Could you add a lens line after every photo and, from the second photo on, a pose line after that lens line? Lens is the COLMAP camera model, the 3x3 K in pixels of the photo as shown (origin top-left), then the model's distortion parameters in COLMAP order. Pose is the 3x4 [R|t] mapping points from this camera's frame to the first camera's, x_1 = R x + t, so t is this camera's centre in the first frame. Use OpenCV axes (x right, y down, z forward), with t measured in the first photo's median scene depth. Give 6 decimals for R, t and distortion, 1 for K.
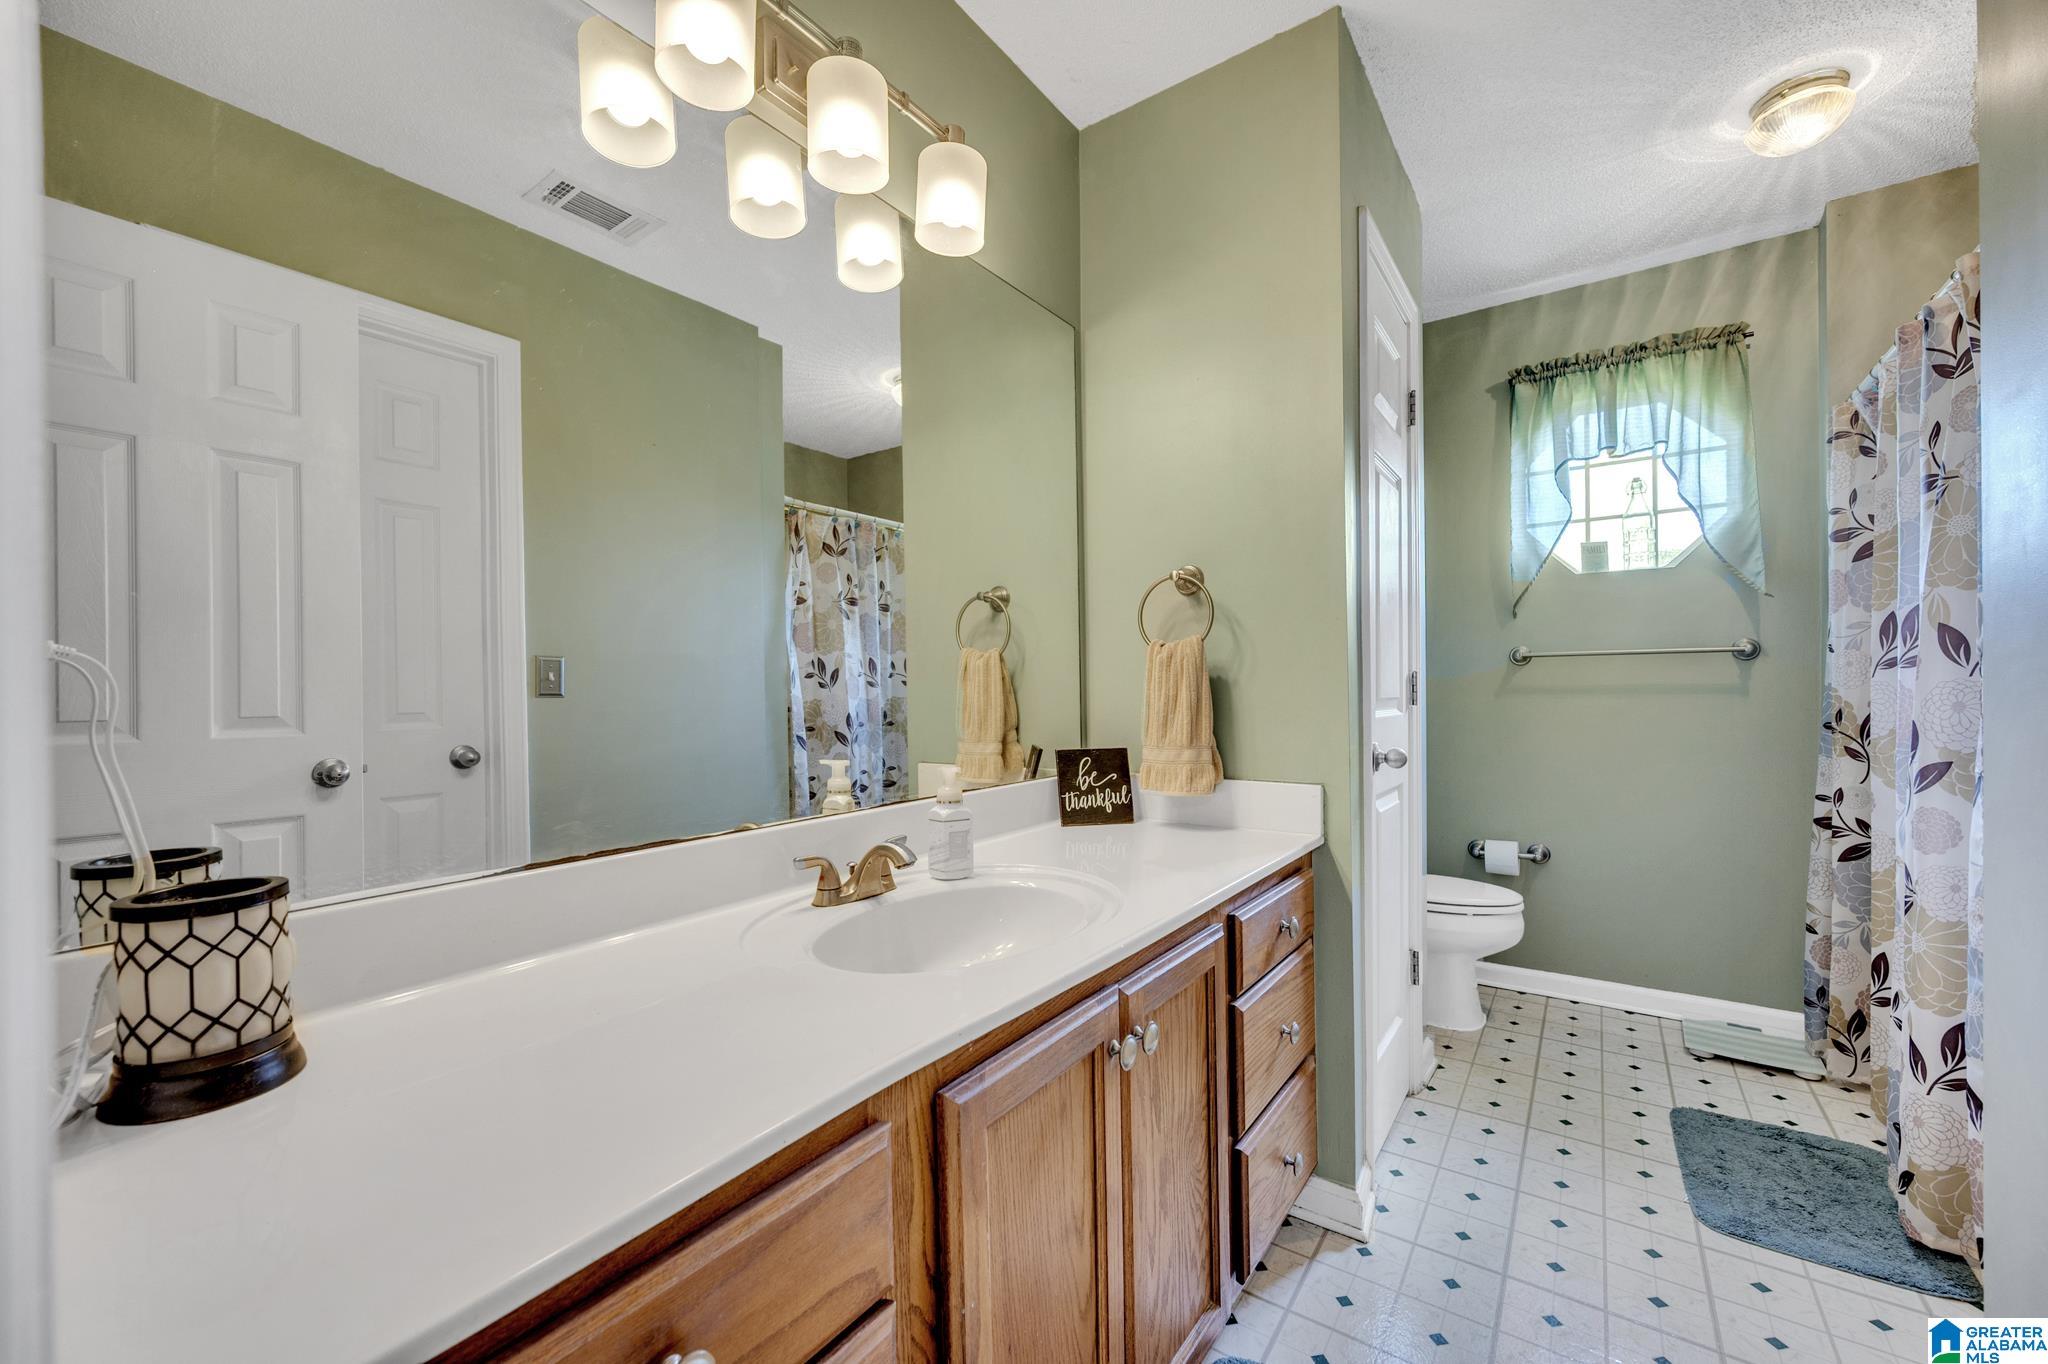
lens RADIAL K [[801.2, 0, 1021.7], [0, 801.2, 689.2], [0, 0, 1]] dist [-0.017745, -0.000096]
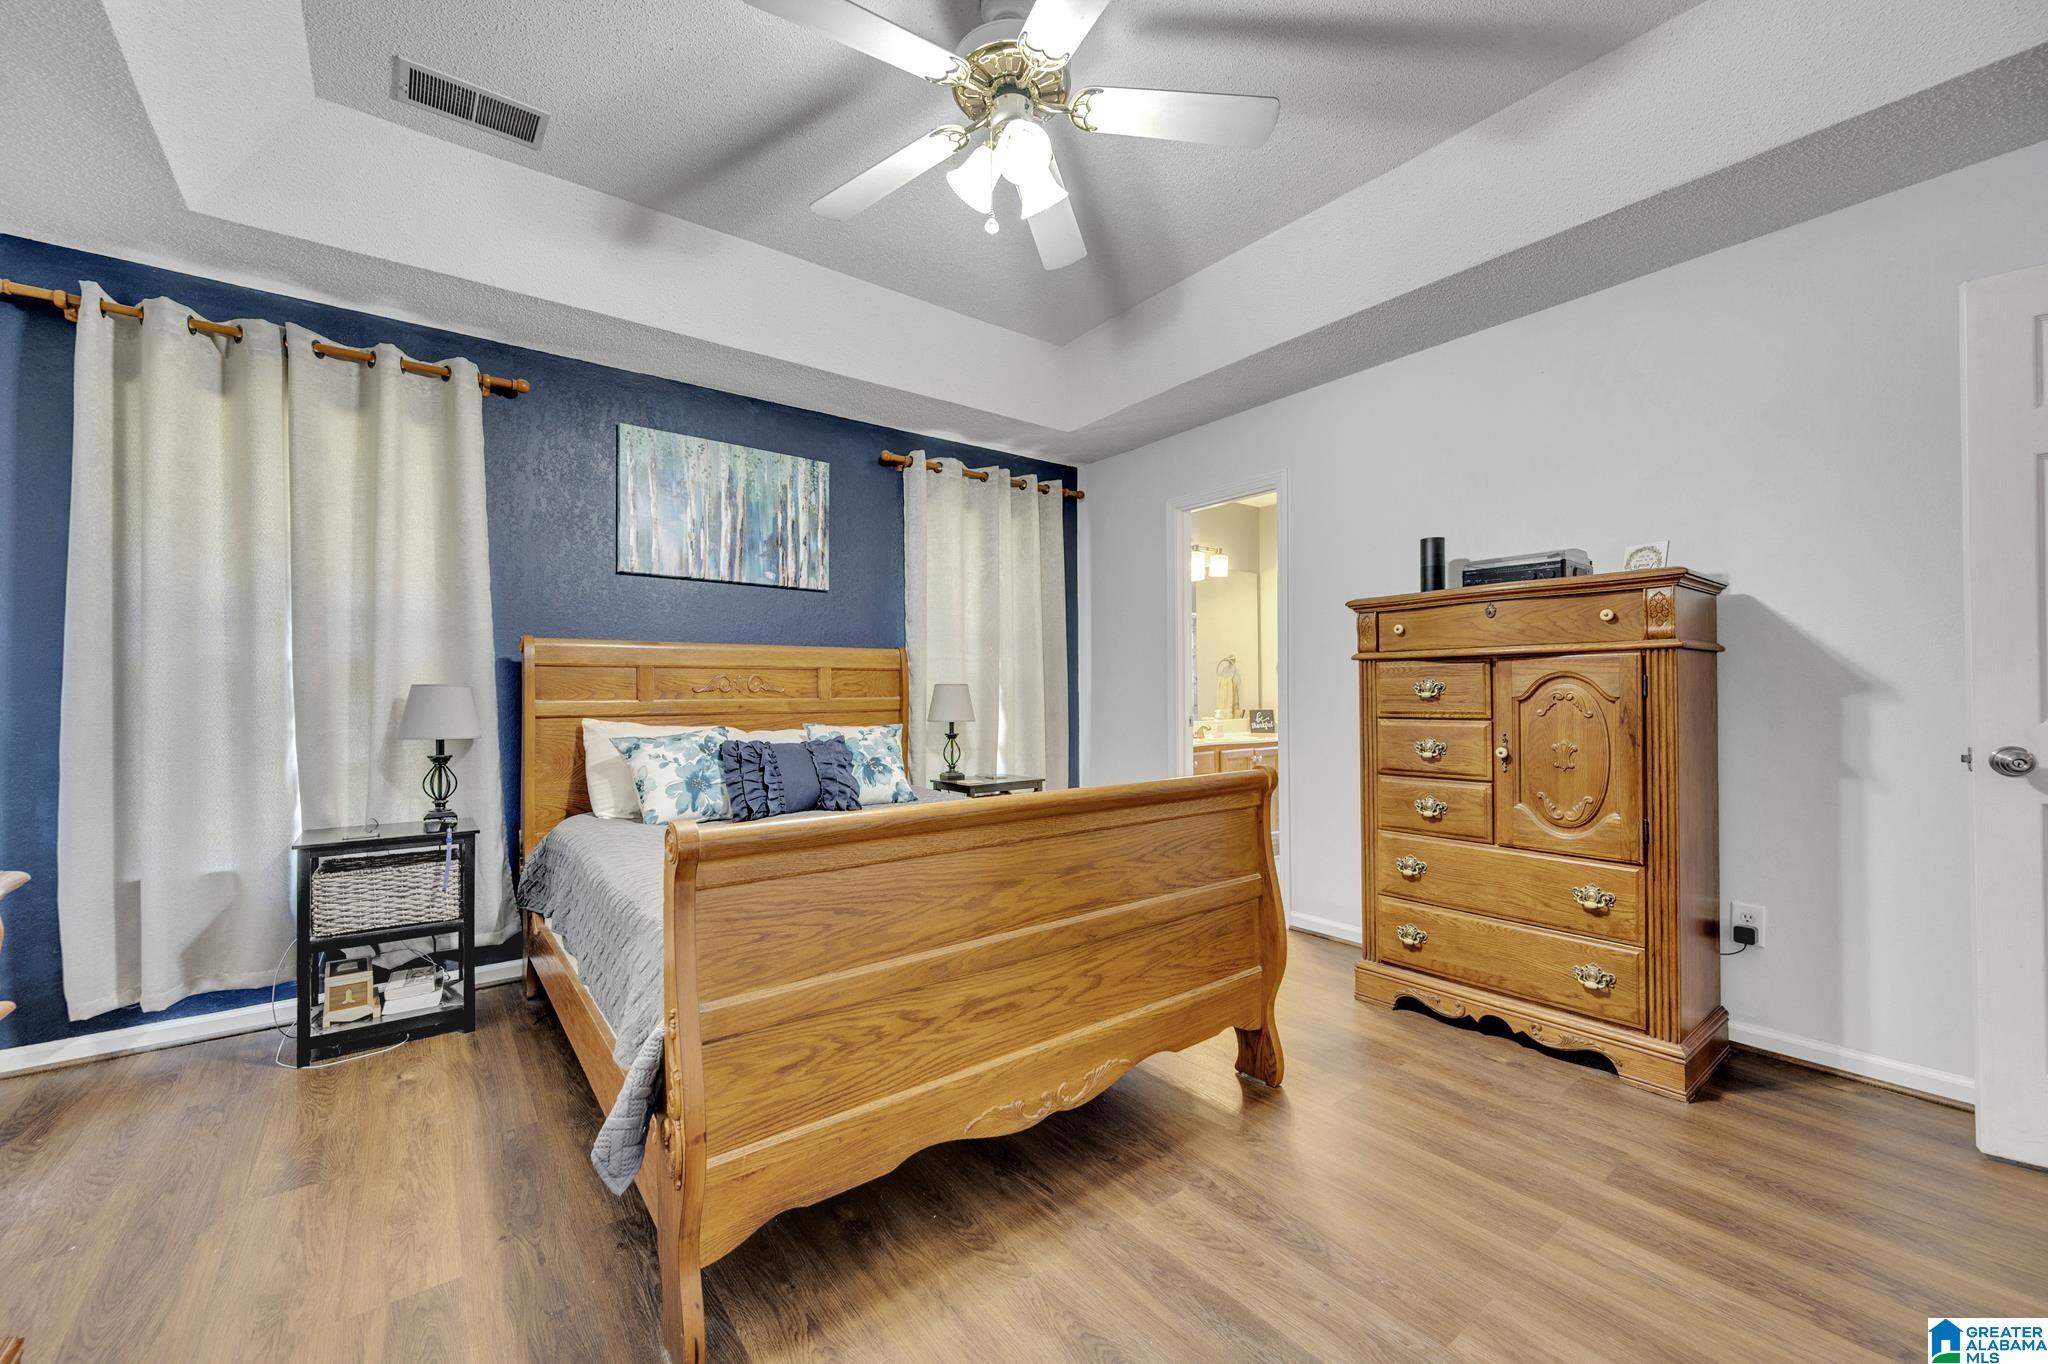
lens RADIAL K [[801.2, 0, 1030.7], [0, 801.2, 688.6], [0, 0, 1]] dist [-0.017745, -0.000096]
pose [[0.956867, 0.001890, -0.290521, 0.128939], [-0.004378, 0.999959, -0.007915, 0.020615], [0.290494, 0.008845, 0.956836, -2.178657]]
